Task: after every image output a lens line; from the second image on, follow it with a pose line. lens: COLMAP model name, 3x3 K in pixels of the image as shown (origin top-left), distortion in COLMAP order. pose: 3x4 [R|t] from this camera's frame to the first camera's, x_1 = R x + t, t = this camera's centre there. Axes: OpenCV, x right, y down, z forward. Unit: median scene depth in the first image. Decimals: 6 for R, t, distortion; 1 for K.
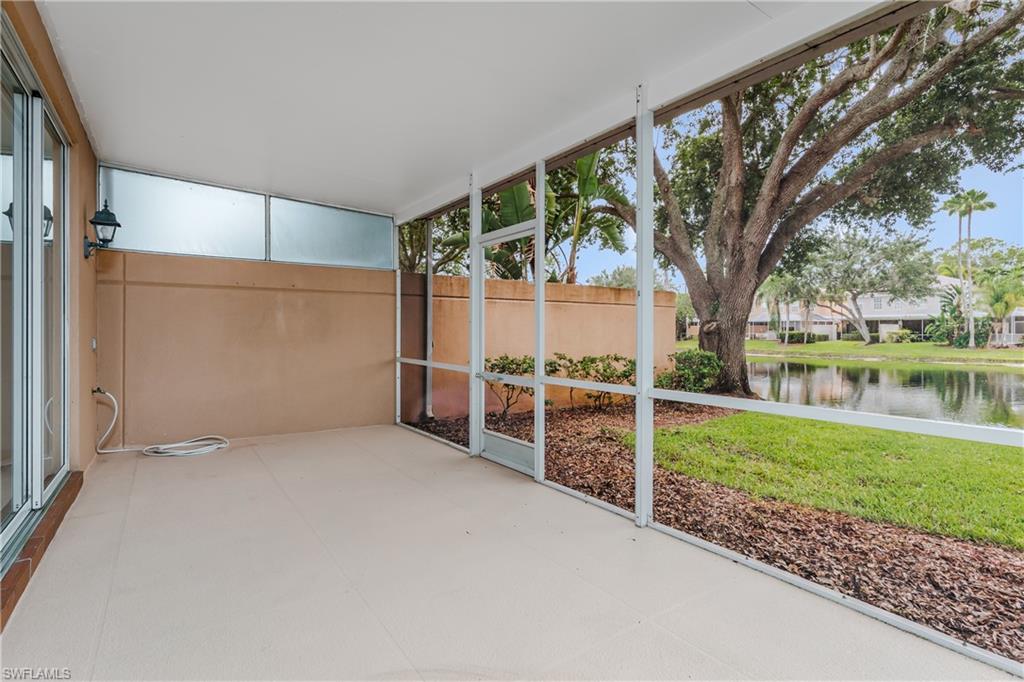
lens RADIAL K [[506.0, 0, 516.3], [0, 506.0, 336.2], [0, 0, 1]] dist [0.004981, 0.001436]
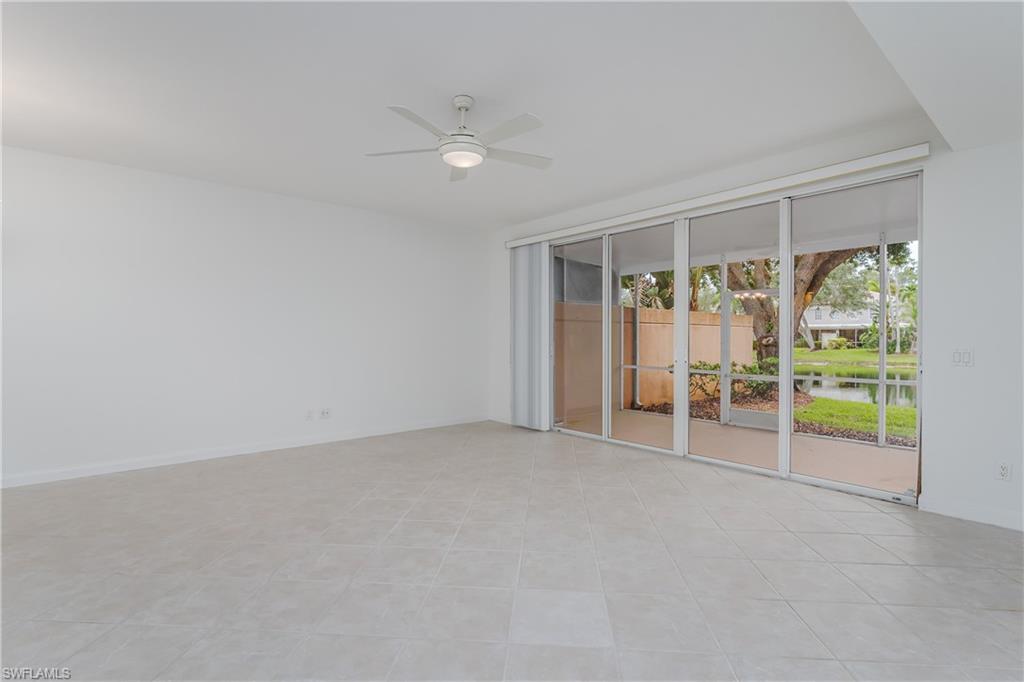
lens RADIAL K [[506.0, 0, 515.1], [0, 506.0, 339.1], [0, 0, 1]] dist [0.004981, 0.001436]
pose [[0.993924, 0.000085, 0.110070, -0.105242], [0.000638, 0.999978, -0.006534, -0.003440], [-0.110068, 0.006564, 0.993902, -0.063831]]
